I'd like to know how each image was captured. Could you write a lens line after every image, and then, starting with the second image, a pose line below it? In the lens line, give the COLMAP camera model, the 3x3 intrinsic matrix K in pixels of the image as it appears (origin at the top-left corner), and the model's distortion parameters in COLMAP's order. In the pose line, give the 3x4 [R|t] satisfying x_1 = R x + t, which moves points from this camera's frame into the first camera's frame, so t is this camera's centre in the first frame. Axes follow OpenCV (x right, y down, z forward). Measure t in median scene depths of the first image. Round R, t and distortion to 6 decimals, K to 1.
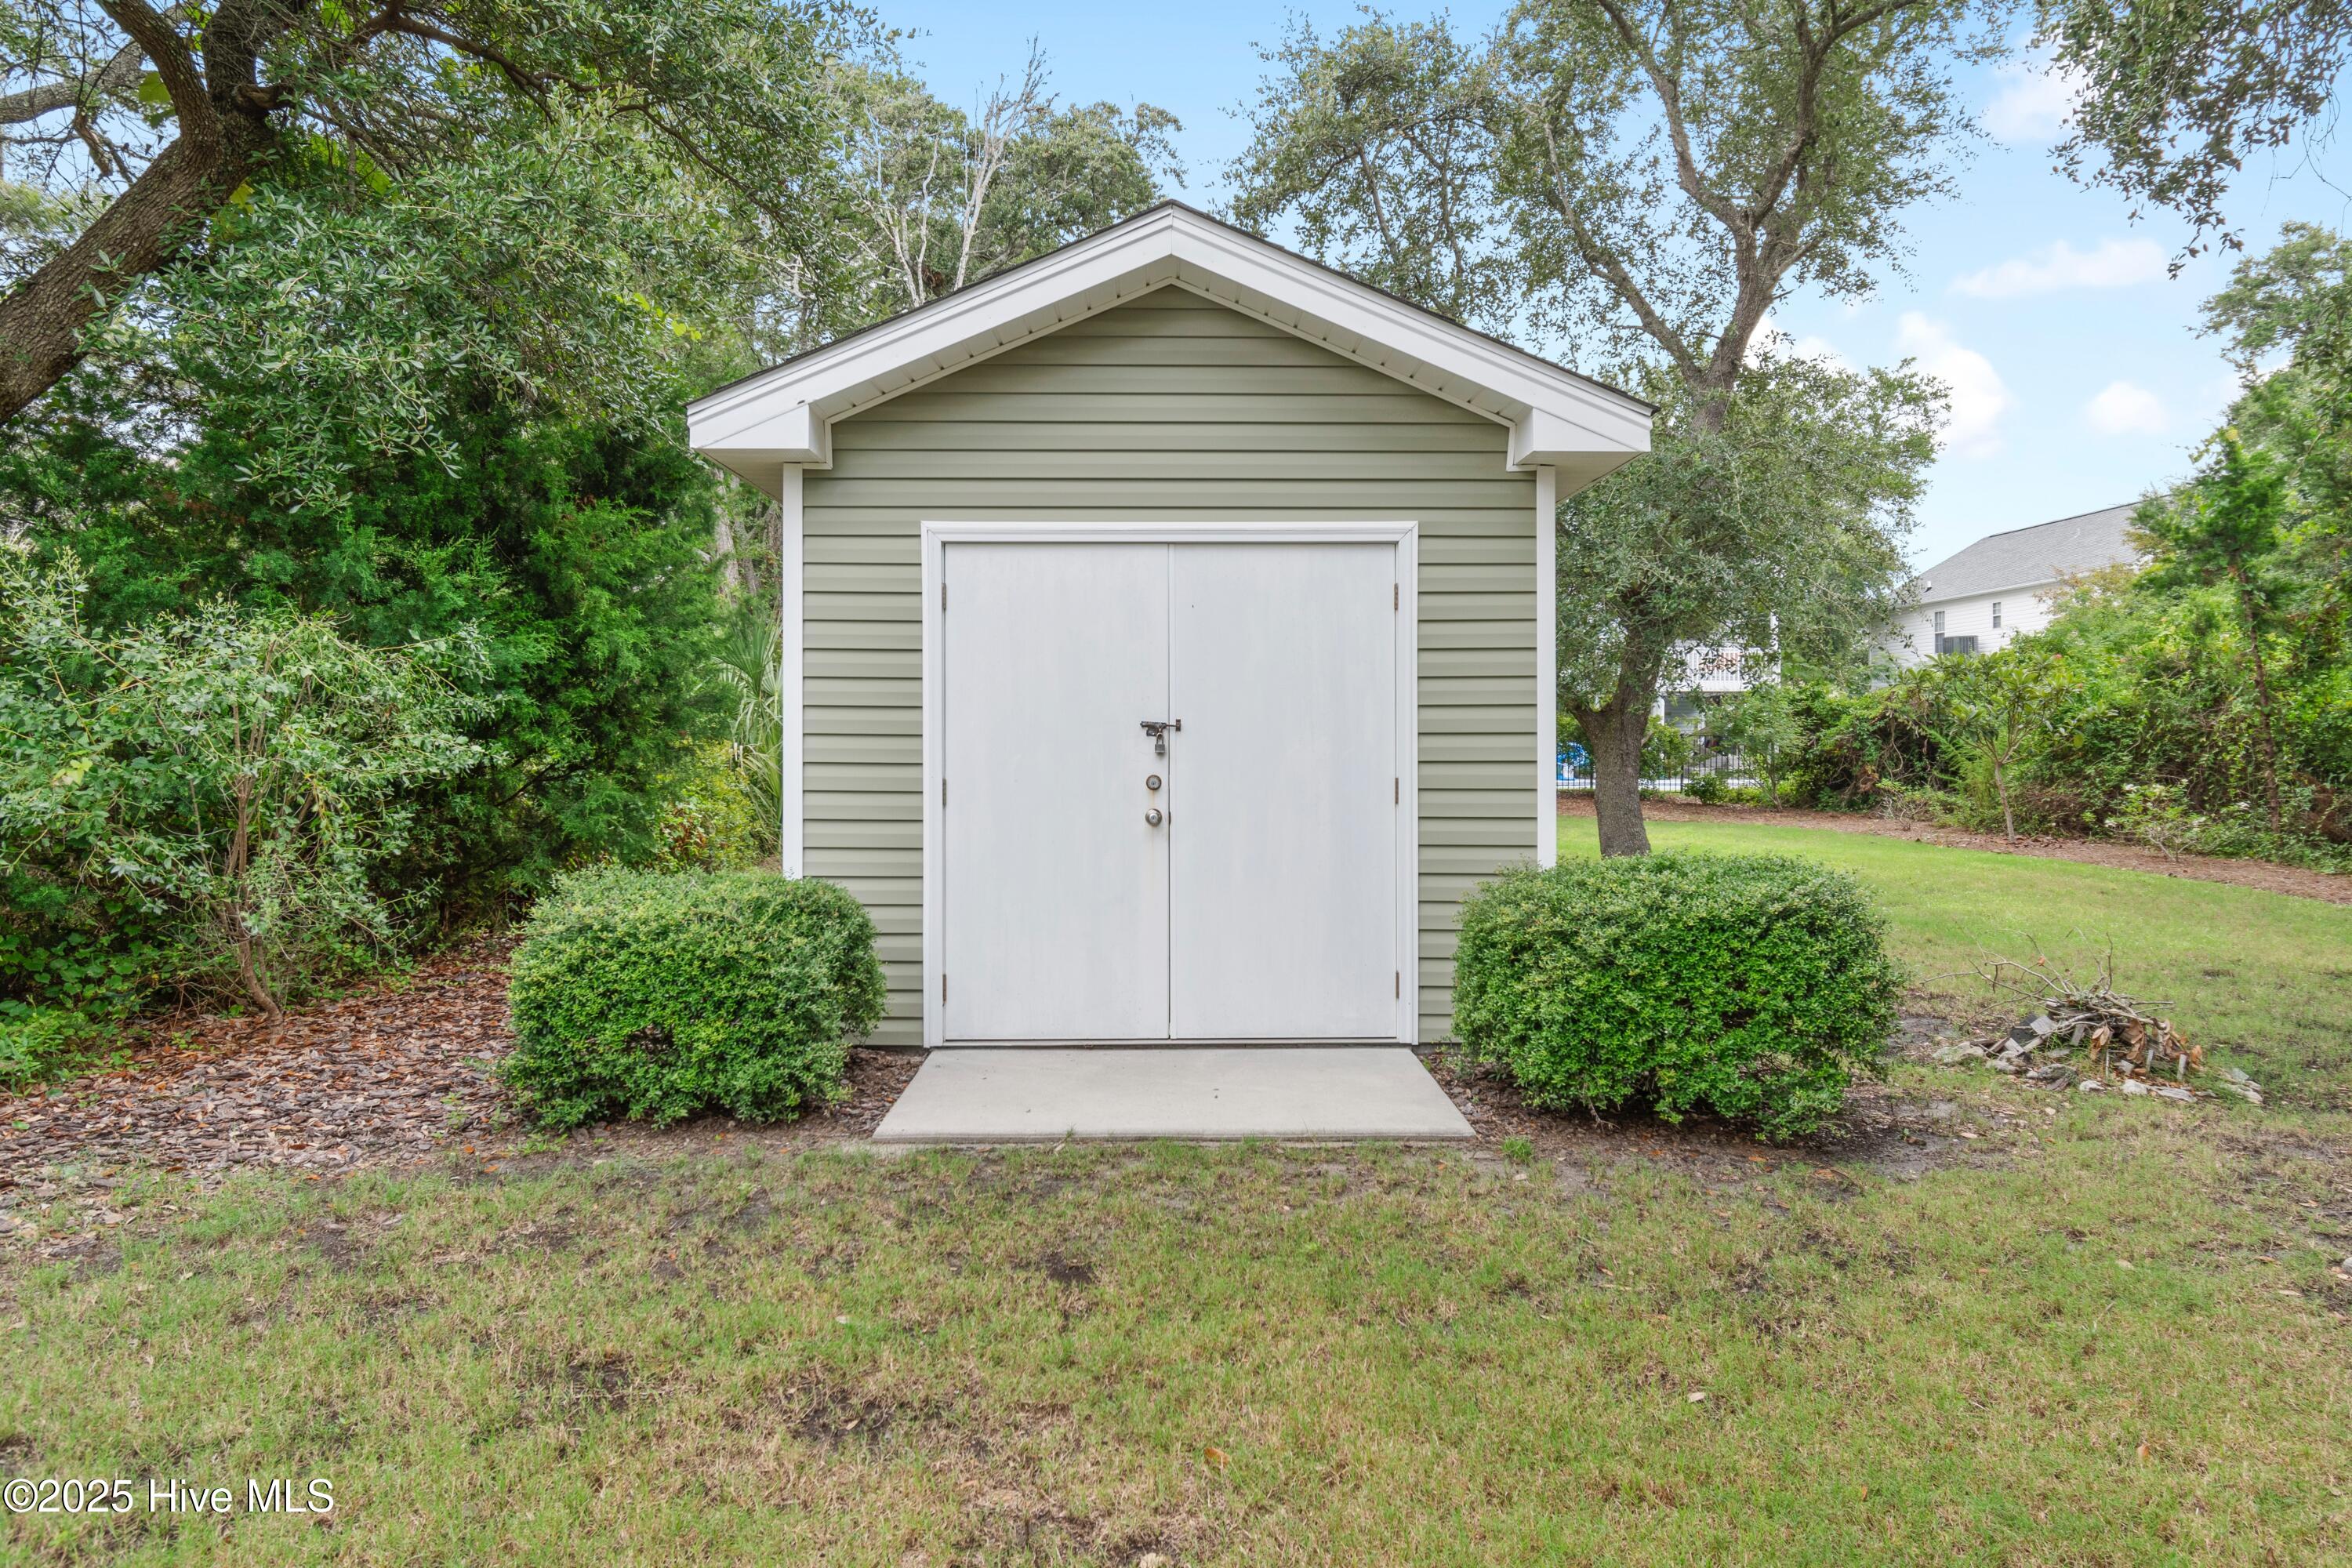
lens RADIAL K [[1465.8, 0, 1178.4], [0, 1465.8, 759.7], [0, 0, 1]] dist [-0.008369, 0.003534]
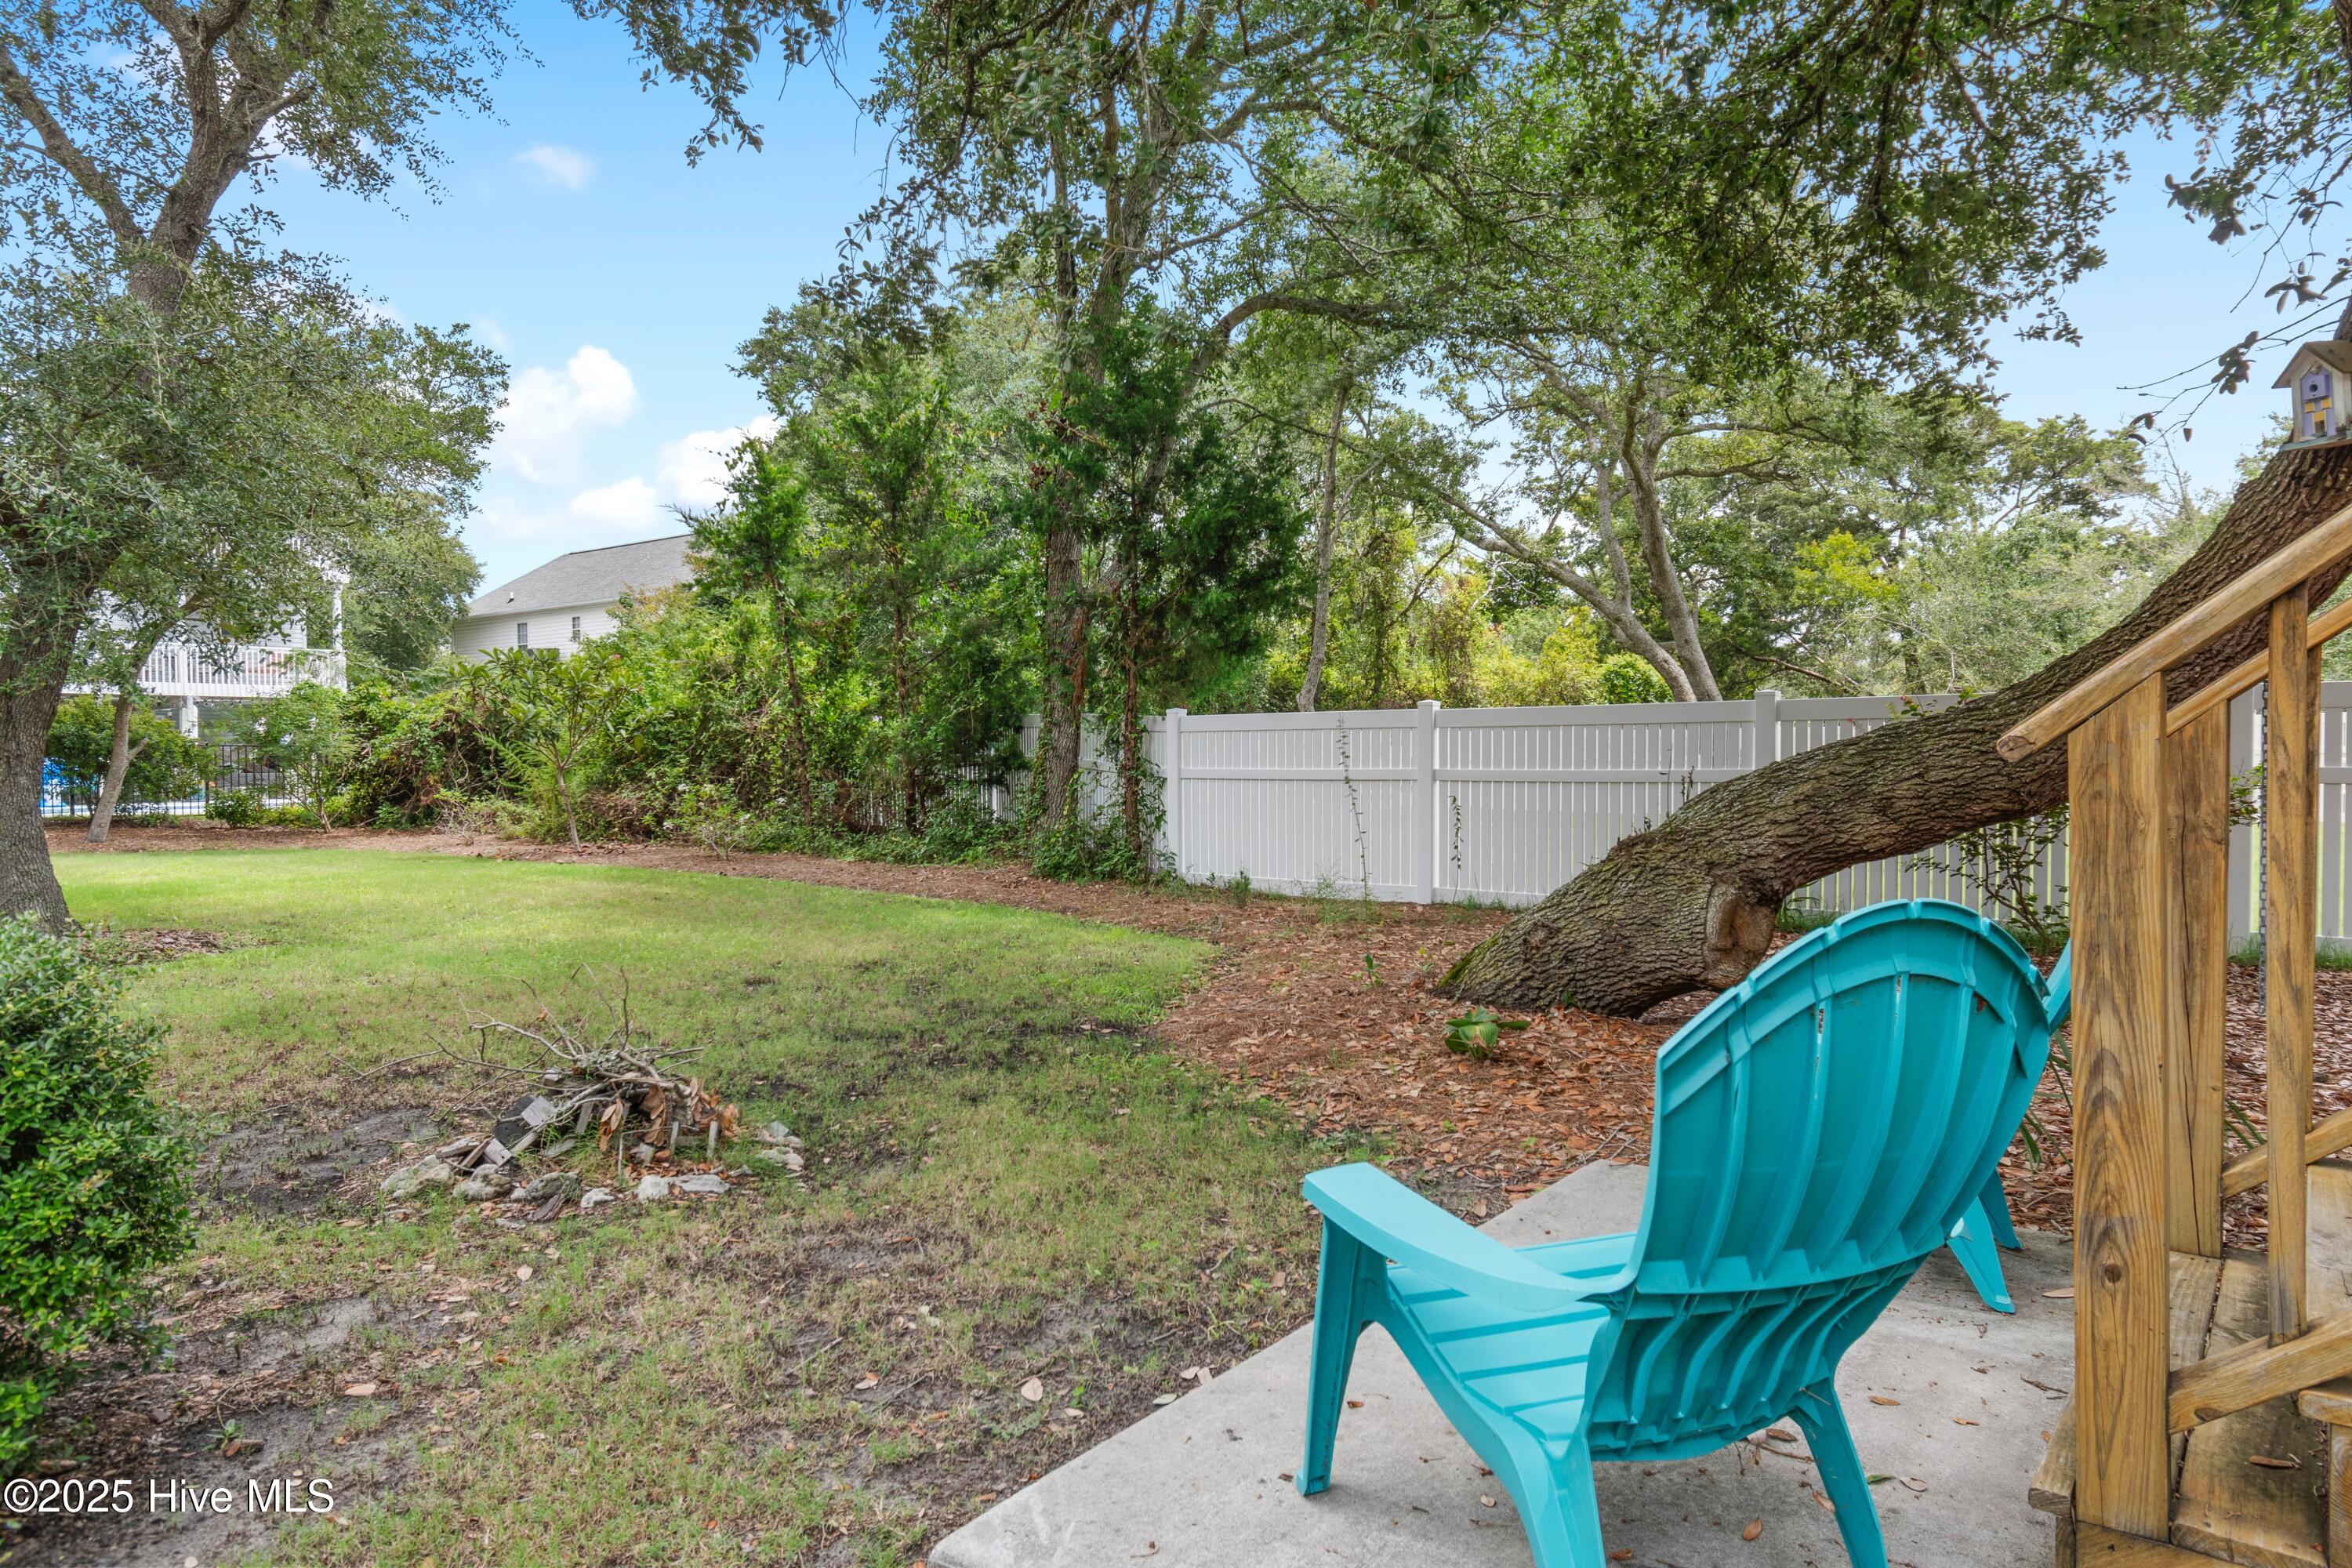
lens RADIAL K [[1465.8, 0, 1178.4], [0, 1465.8, 759.7], [0, 0, 1]] dist [-0.008369, 0.003534]
pose [[0.626818, -0.015255, 0.779016, 0.085360], [0.024403, 0.999702, -0.000059, 0.007729], [-0.778783, 0.019047, 0.627004, 0.113974]]
